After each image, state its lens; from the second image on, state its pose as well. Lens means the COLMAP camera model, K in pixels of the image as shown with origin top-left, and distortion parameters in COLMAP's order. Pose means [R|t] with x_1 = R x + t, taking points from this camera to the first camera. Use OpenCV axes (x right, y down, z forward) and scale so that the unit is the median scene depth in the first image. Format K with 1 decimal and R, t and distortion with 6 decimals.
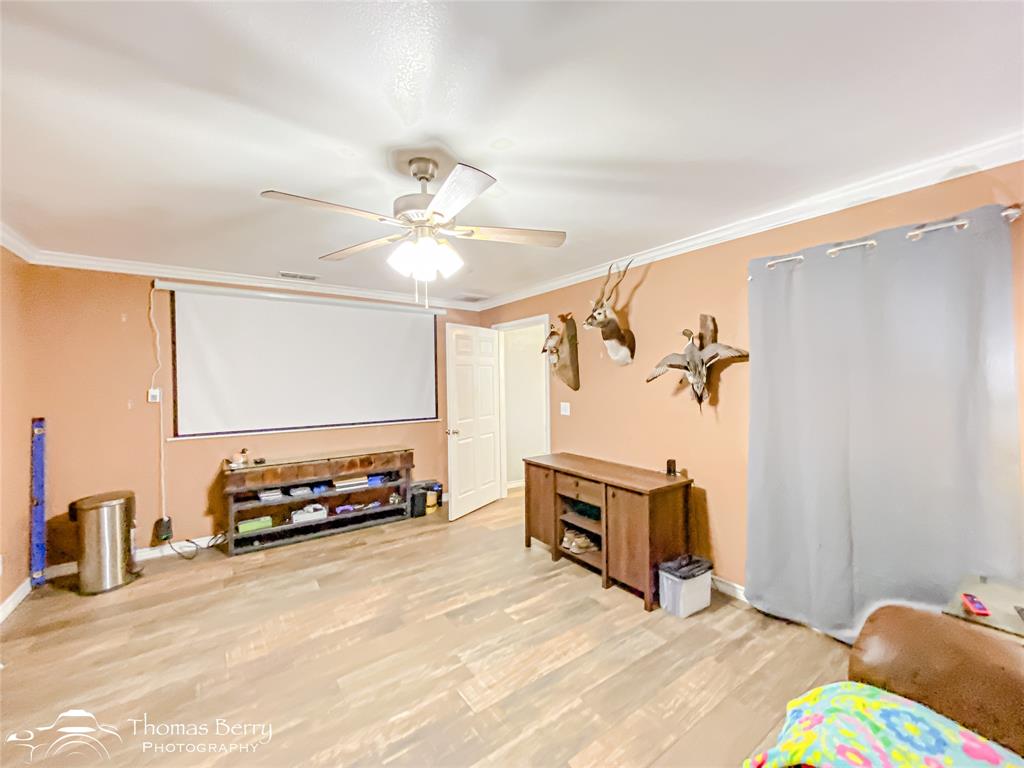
lens RADIAL K [[421.9, 0, 512.0], [0, 421.9, 384.0], [0, 0, 1]] dist [0.001377, -0.000393]
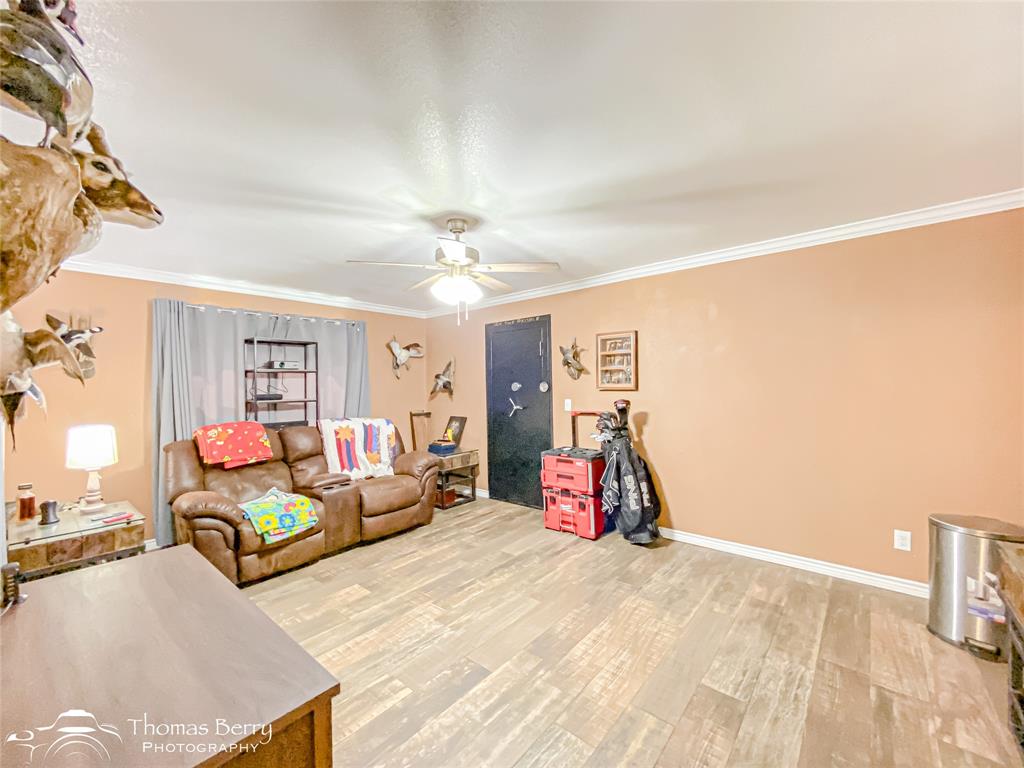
lens RADIAL K [[421.9, 0, 512.0], [0, 421.9, 384.0], [0, 0, 1]] dist [0.001377, -0.000393]
pose [[-0.970885, 0.029171, -0.237763, -0.029343], [0.026357, 0.999540, 0.015007, 0.000614], [0.238092, 0.008303, -0.971207, 1.821486]]
